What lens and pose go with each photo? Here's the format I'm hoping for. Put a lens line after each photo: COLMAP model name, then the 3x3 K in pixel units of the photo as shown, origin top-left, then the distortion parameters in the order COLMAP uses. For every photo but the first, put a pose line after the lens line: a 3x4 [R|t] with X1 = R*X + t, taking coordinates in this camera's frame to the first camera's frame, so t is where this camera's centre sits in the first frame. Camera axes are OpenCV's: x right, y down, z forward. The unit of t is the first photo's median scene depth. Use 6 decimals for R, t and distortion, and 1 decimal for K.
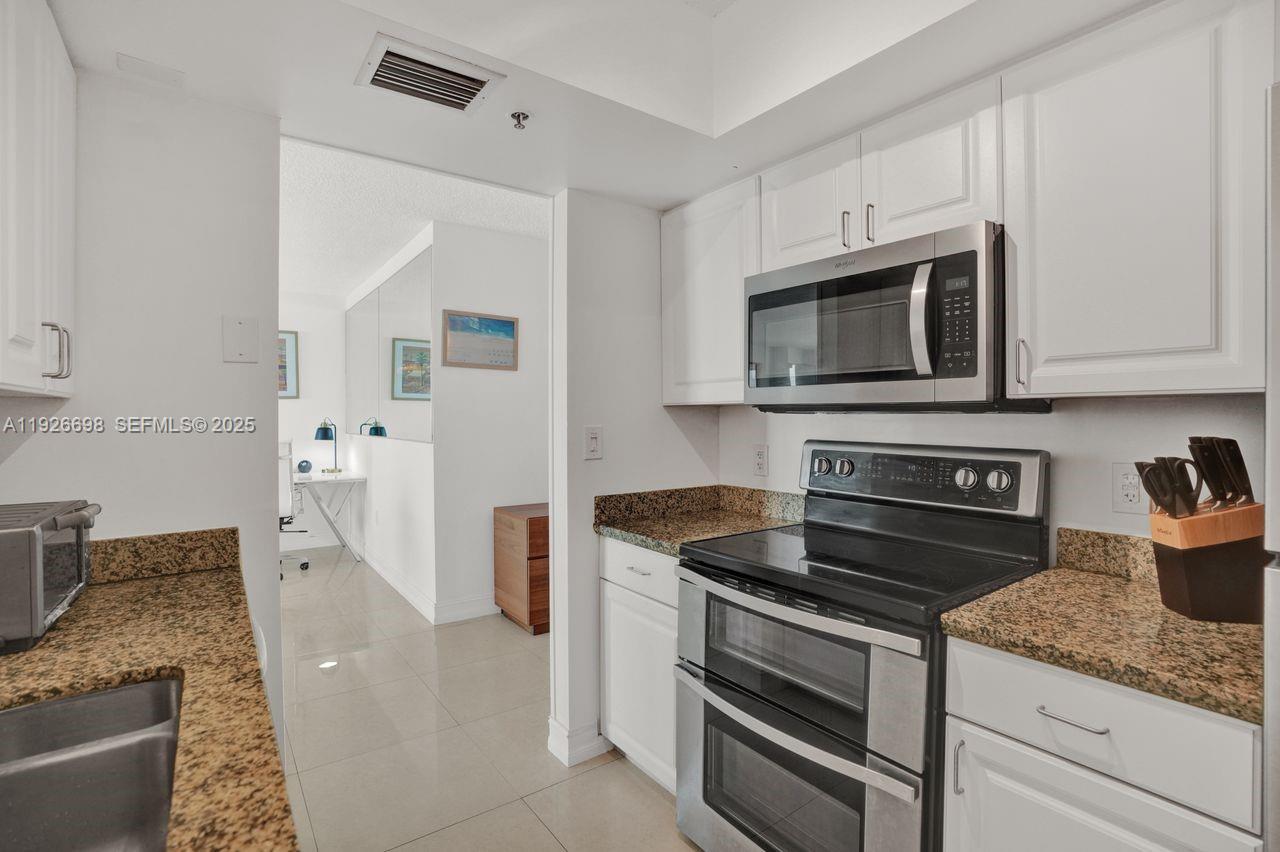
lens RADIAL K [[598.4, 0, 635.1], [0, 598.4, 420.7], [0, 0, 1]] dist [-0.046667, 0.012823]
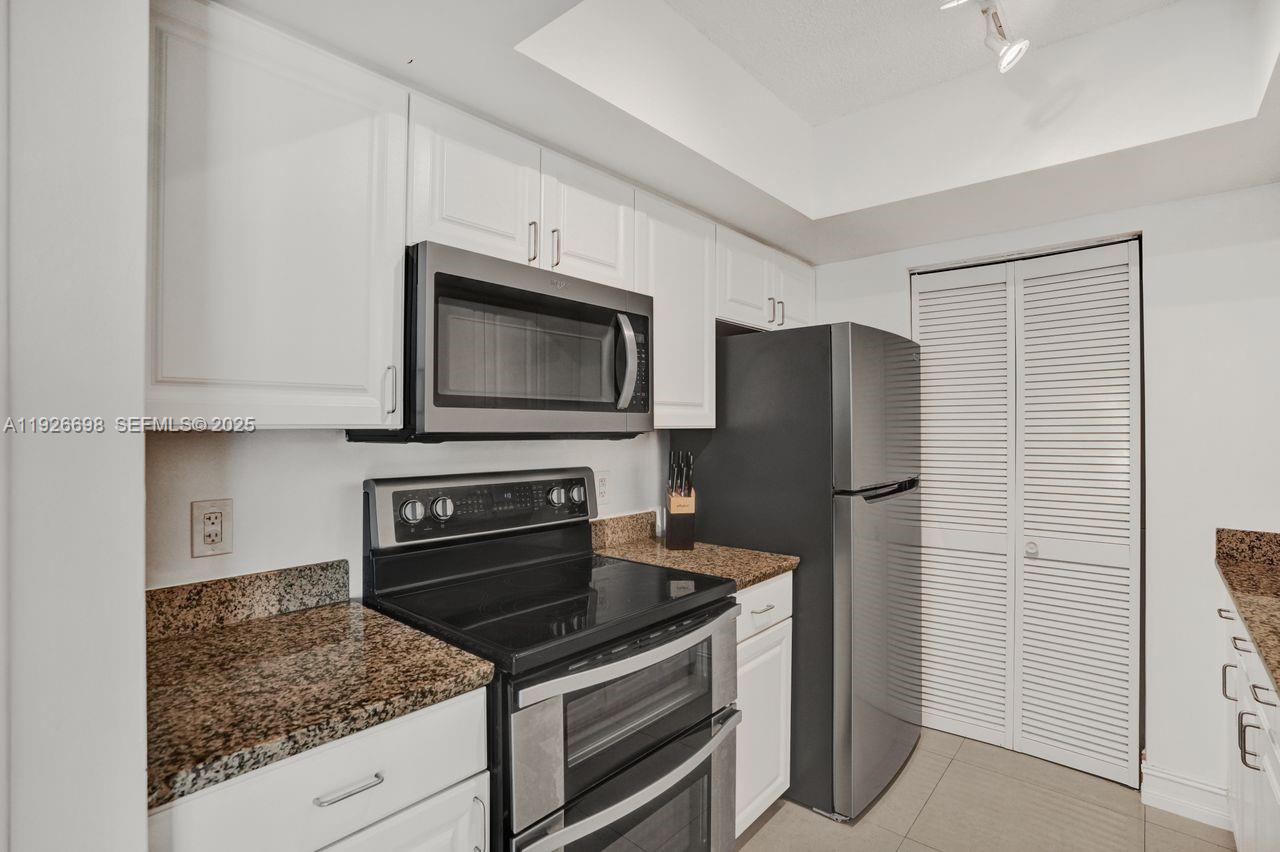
lens RADIAL K [[598.4, 0, 637.7], [0, 598.4, 431.2], [0, 0, 1]] dist [-0.046667, 0.012823]
pose [[-0.208709, -0.000616, 0.977977, -0.557709], [0.011670, 0.999927, 0.003121, -0.028768], [-0.977908, 0.012065, -0.208687, 1.000101]]
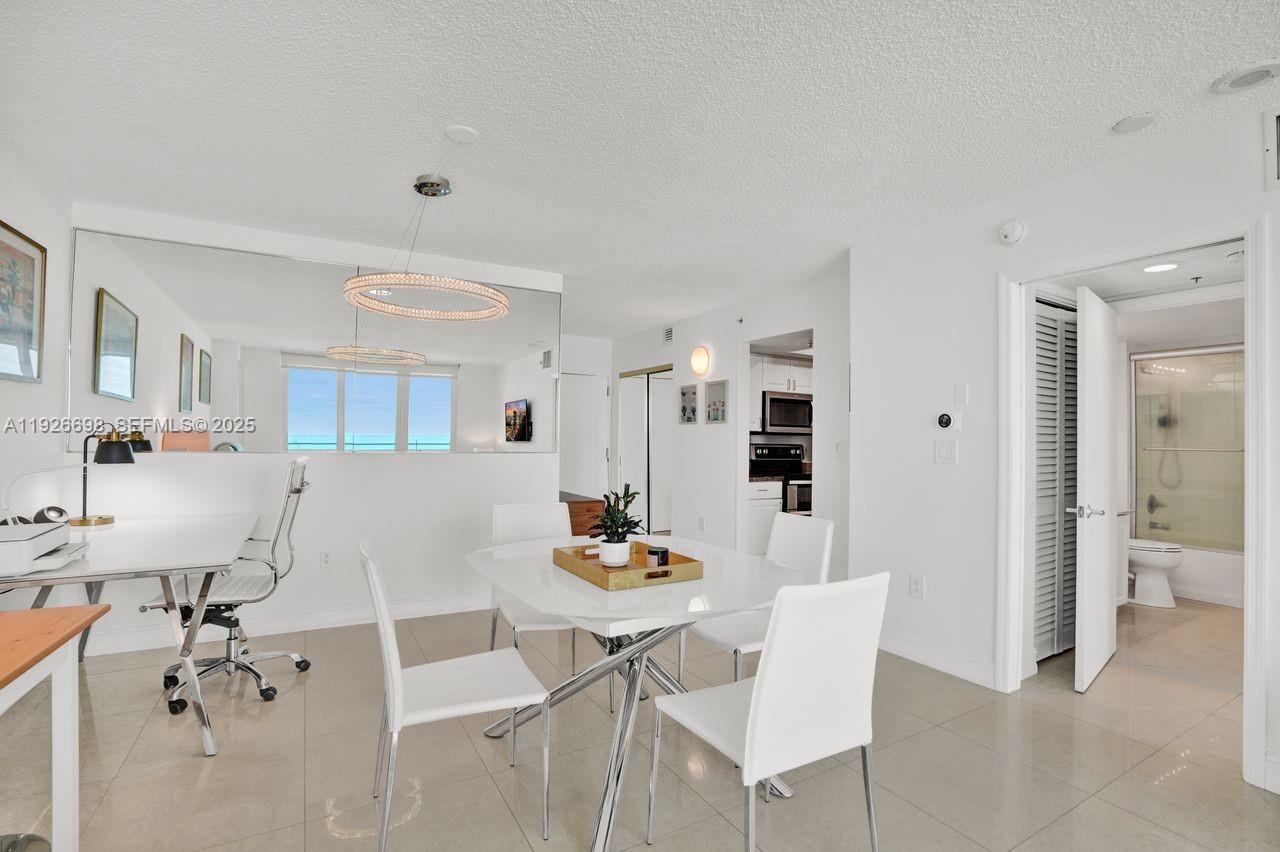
lens RADIAL K [[598.4, 0, 651.2], [0, 598.4, 426.7], [0, 0, 1]] dist [-0.046667, 0.012823]
pose [[0.098962, 0.024185, 0.994797, -3.246656], [-0.006189, 0.999700, -0.023689, 0.025745], [-0.995072, -0.003812, 0.099082, 1.422619]]
